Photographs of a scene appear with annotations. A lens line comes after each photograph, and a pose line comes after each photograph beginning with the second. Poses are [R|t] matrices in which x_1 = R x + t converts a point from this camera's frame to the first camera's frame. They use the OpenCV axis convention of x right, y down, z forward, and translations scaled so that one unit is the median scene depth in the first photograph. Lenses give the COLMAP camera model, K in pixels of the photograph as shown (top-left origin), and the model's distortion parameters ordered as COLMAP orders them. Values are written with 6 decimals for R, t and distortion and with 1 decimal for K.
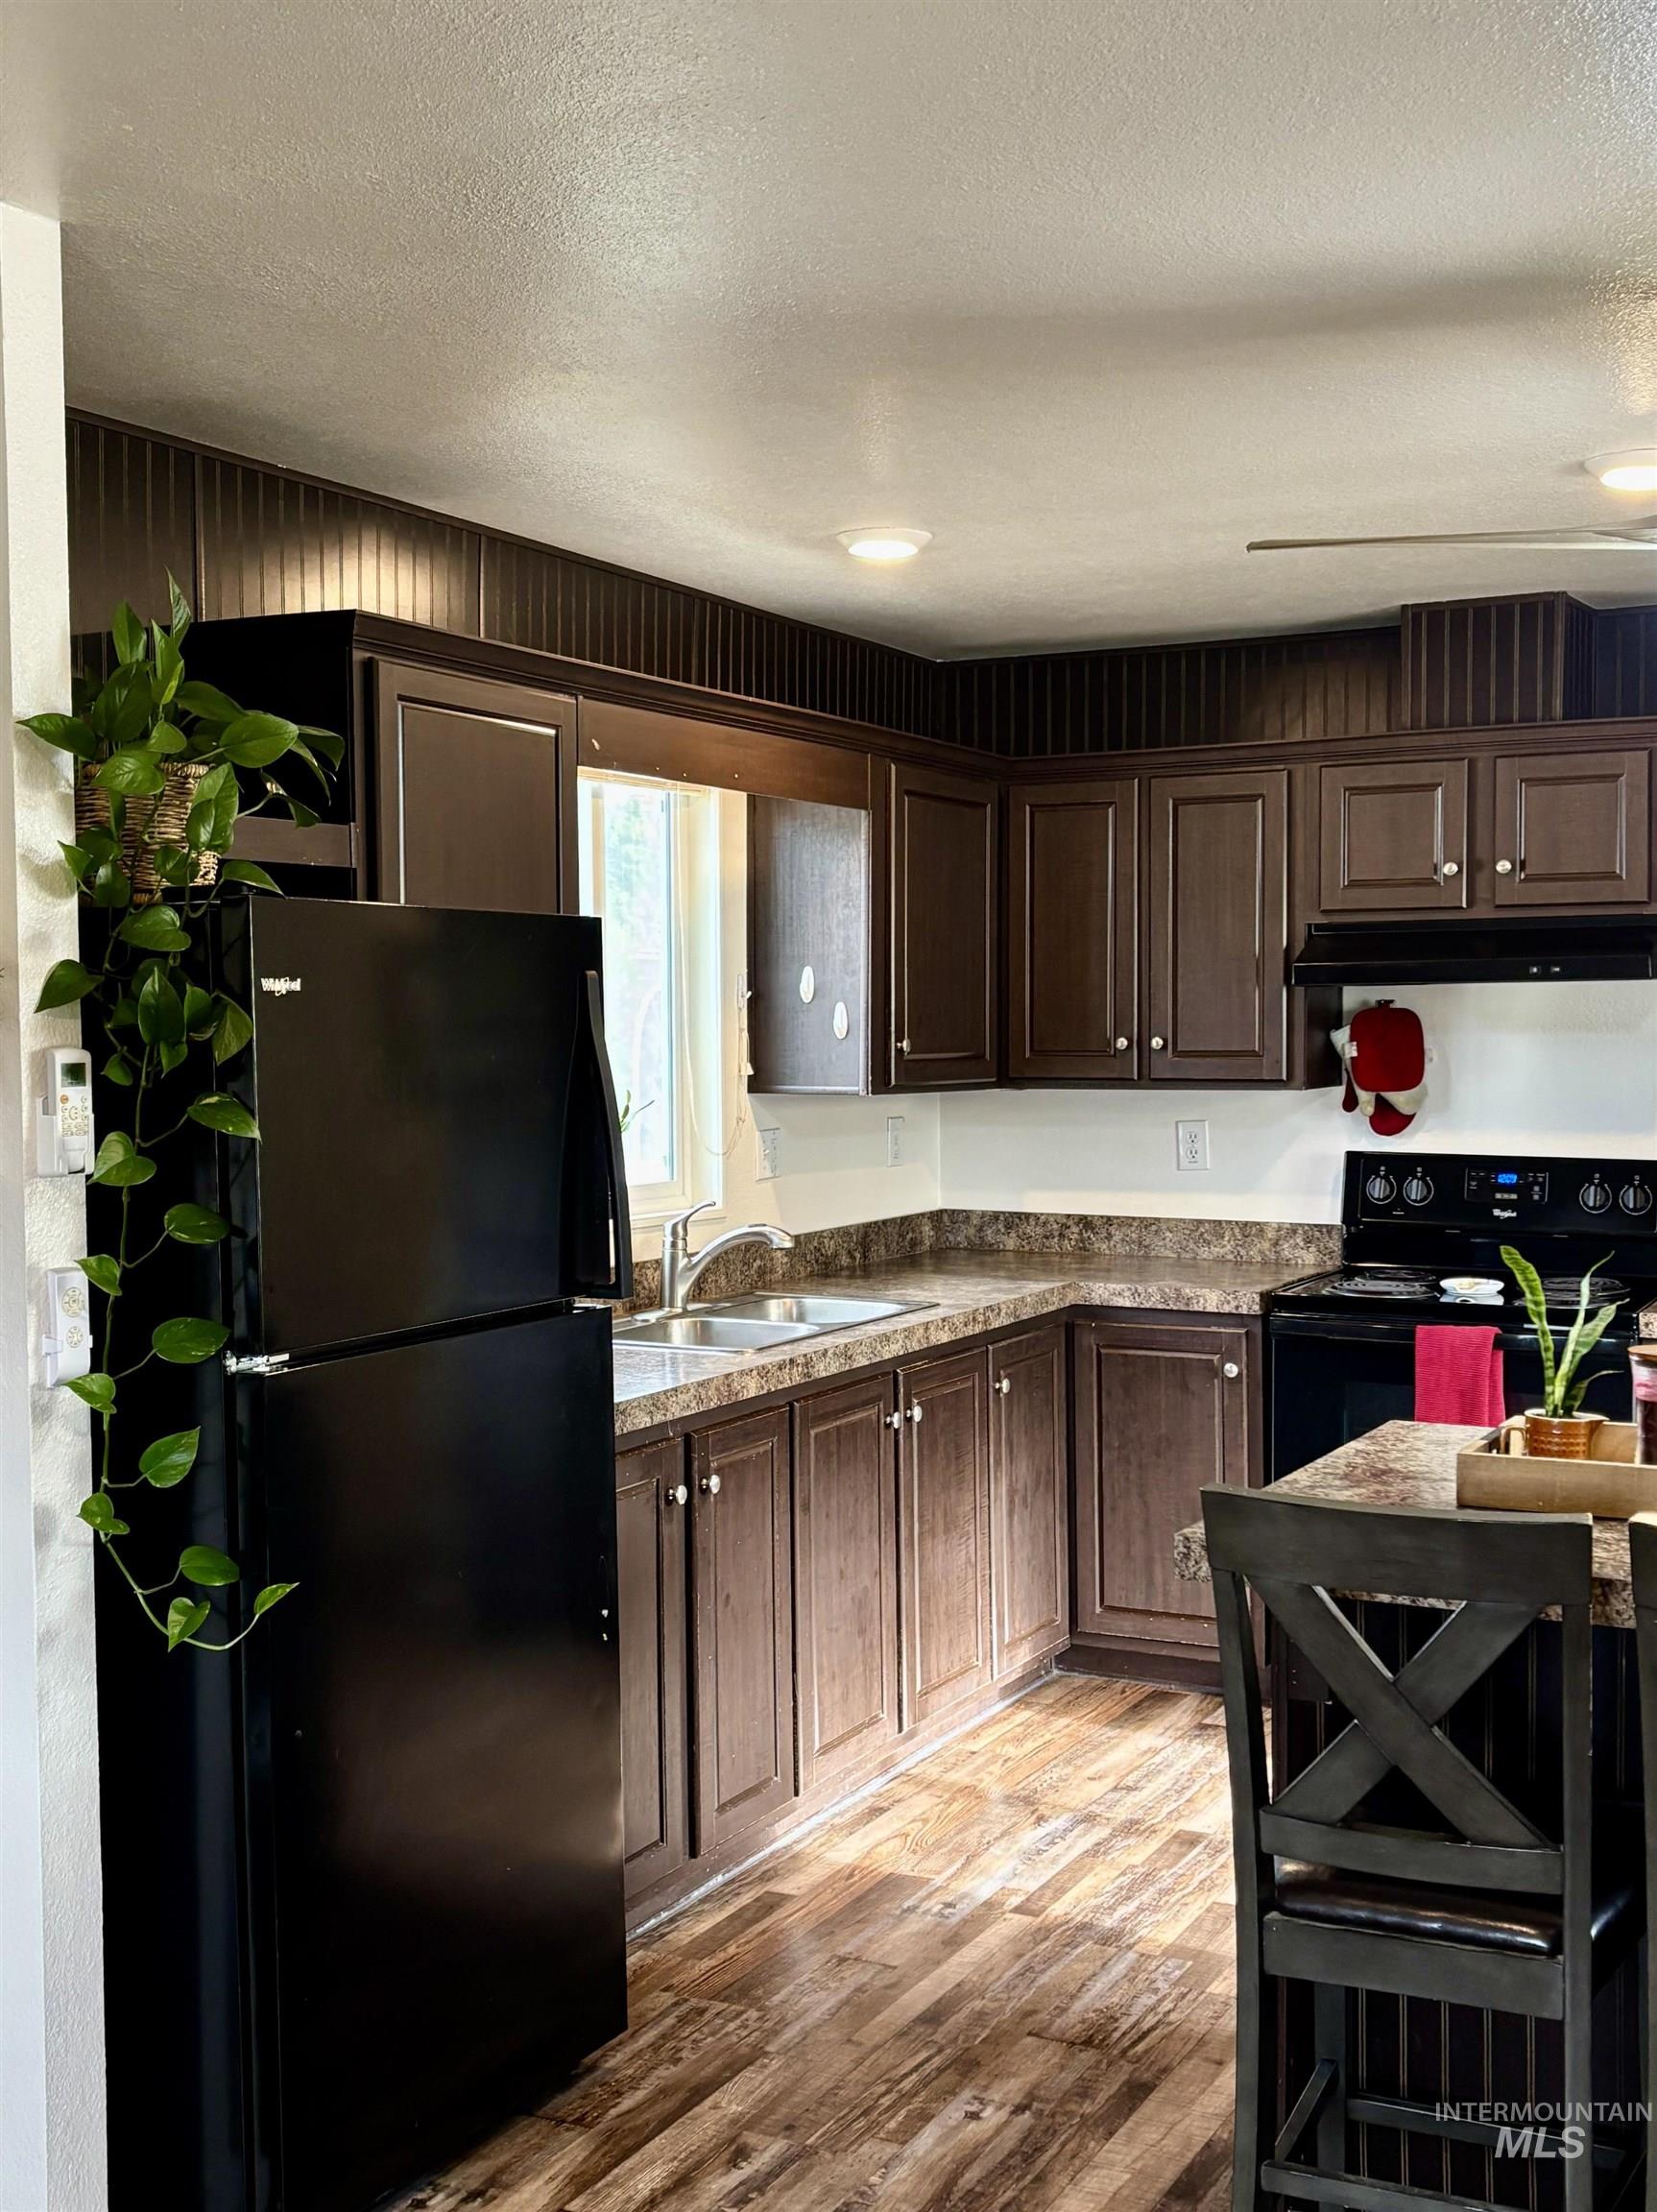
lens RADIAL K [[2483.4, 0, 880.9], [0, 2483.4, 1130.1], [0, 0, 1]] dist [0.236815, -0.524716]
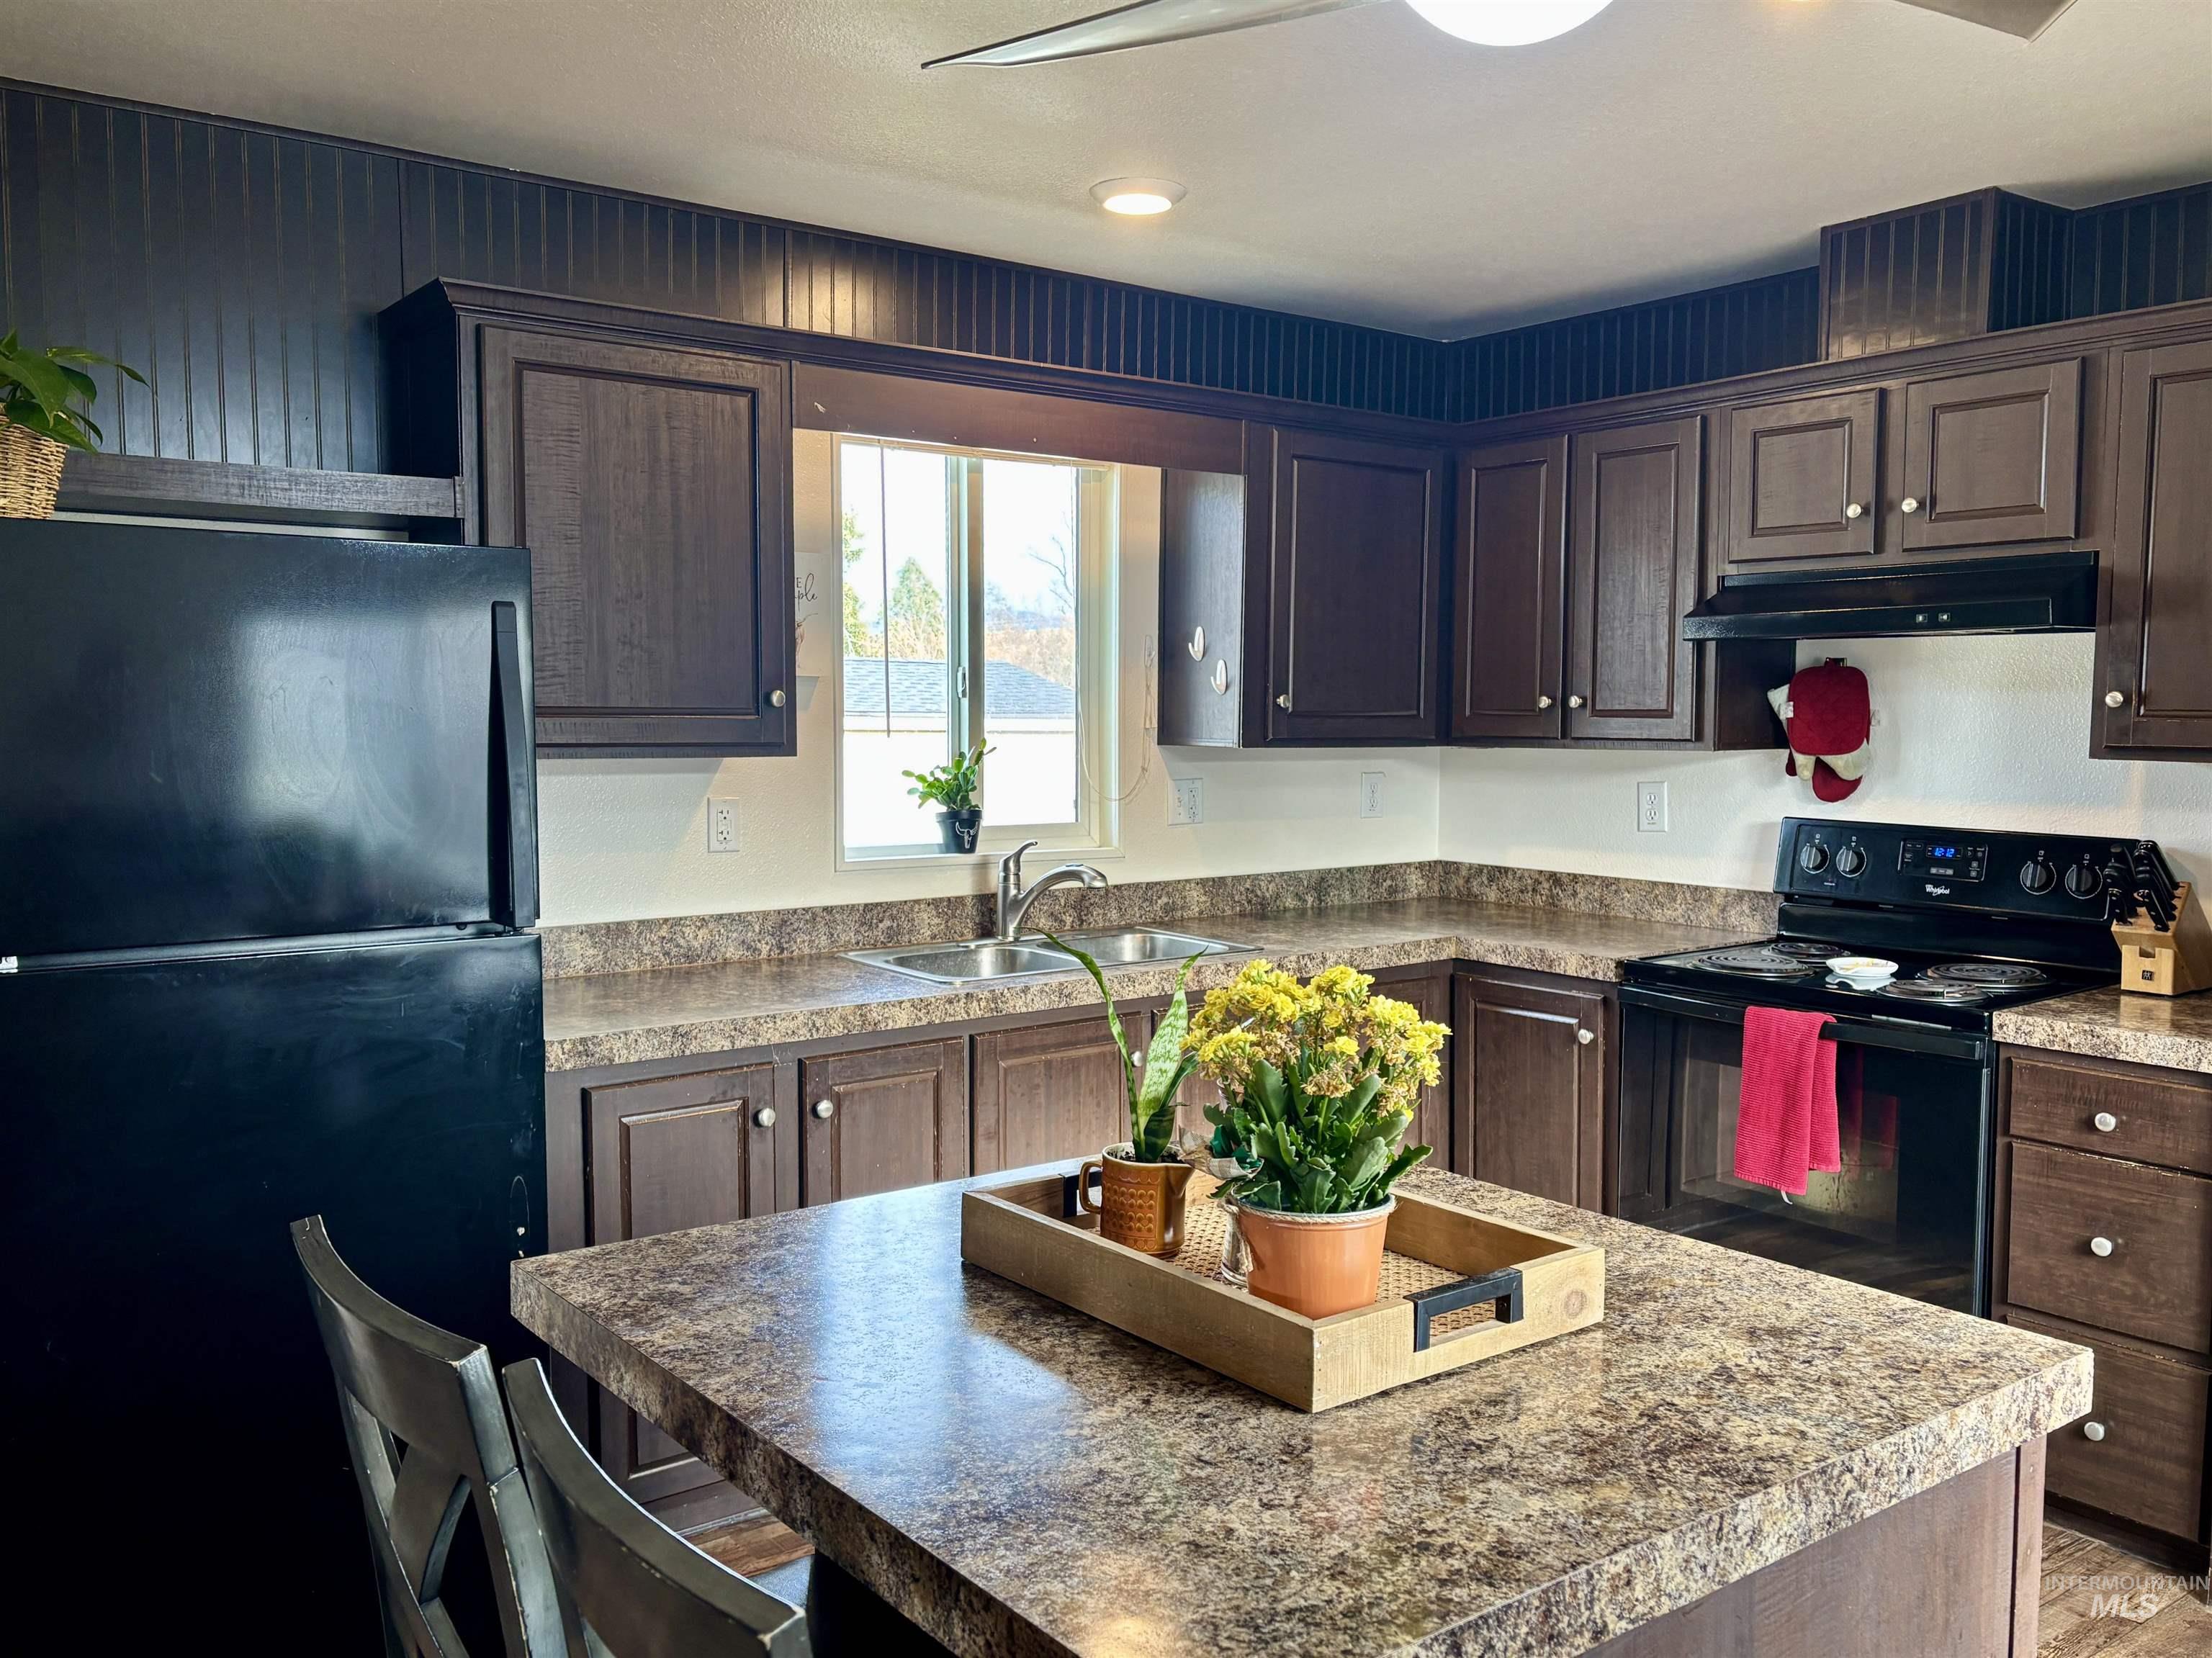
lens RADIAL K [[1801.0, 0, 1108.6], [0, 1801.0, 833.0], [0, 0, 1]] dist [0.067219, -0.034550]
pose [[0.899136, 0.038232, -0.435996, 0.273966], [-0.027560, 0.999146, 0.030779, 0.000342], [0.436800, -0.015658, 0.899422, 0.282958]]
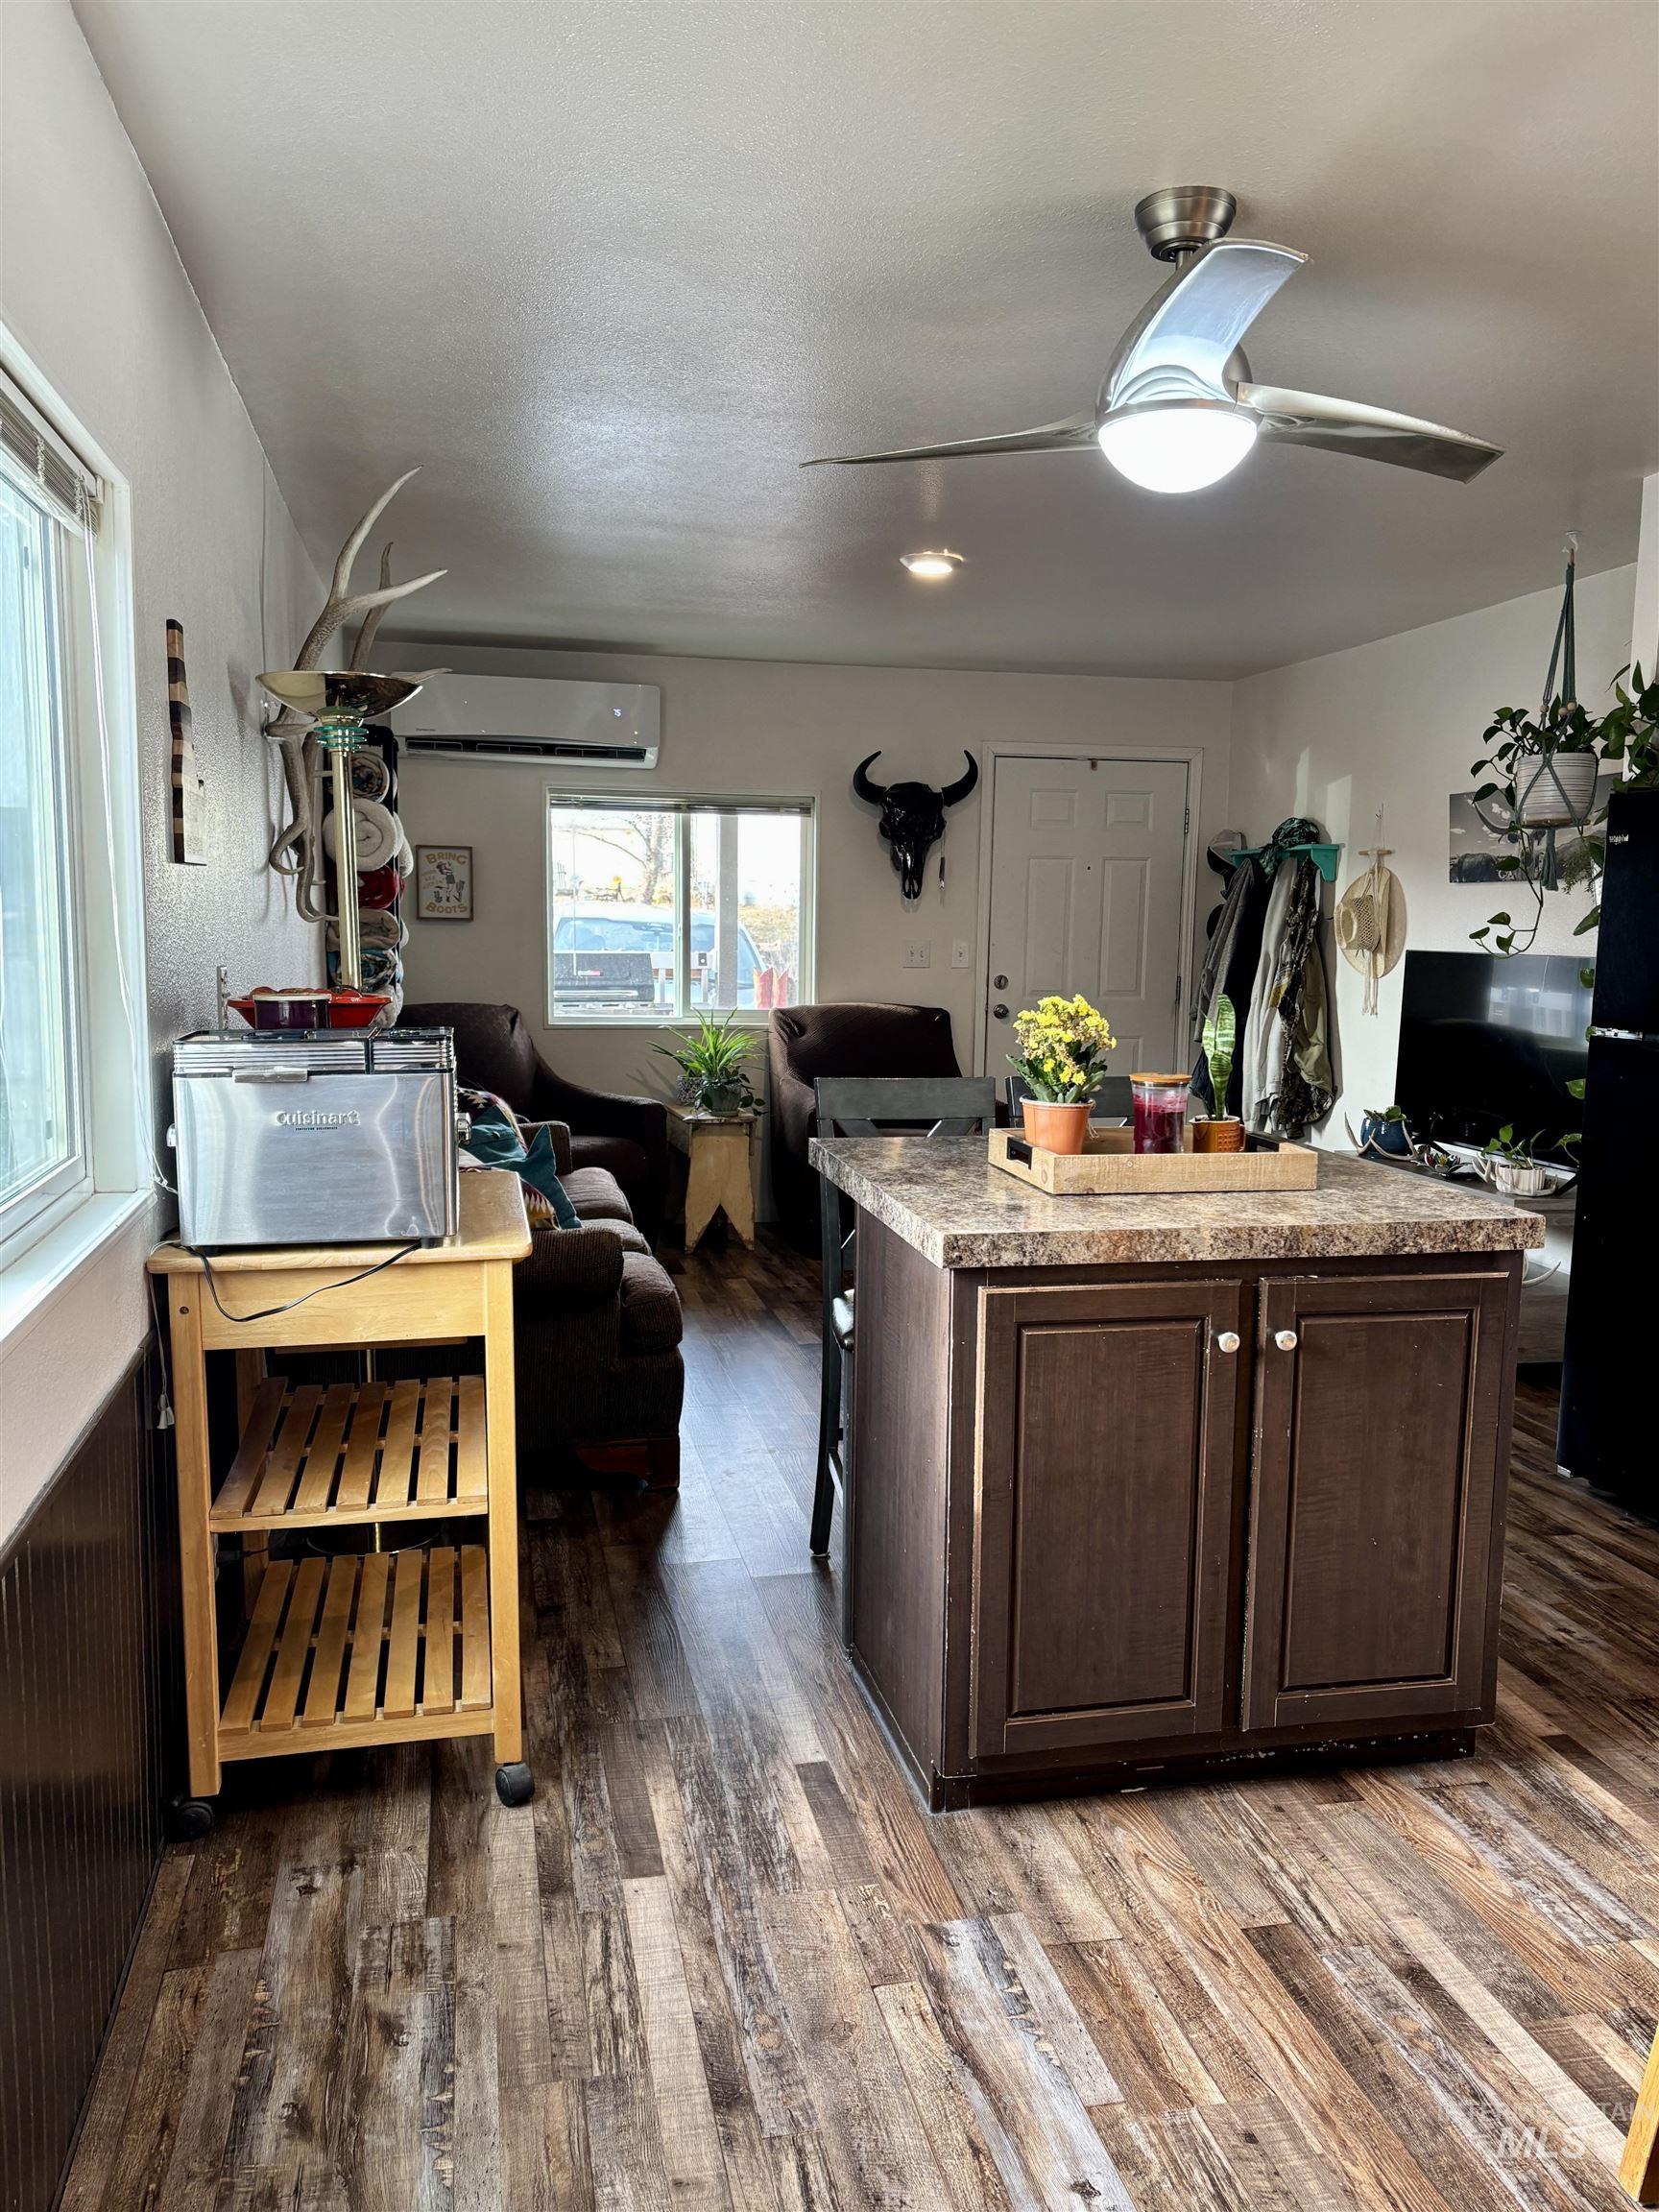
lens RADIAL K [[1740.4, 0, 839.0], [0, 1740.4, 1104.0], [0, 0, 1]] dist [0.064803, -0.041137]
pose [[-0.773868, 0.066526, -0.629843, 0.593987], [-0.038886, 0.987601, 0.152092, -0.021008], [0.632152, 0.142191, -0.761686, 0.911911]]
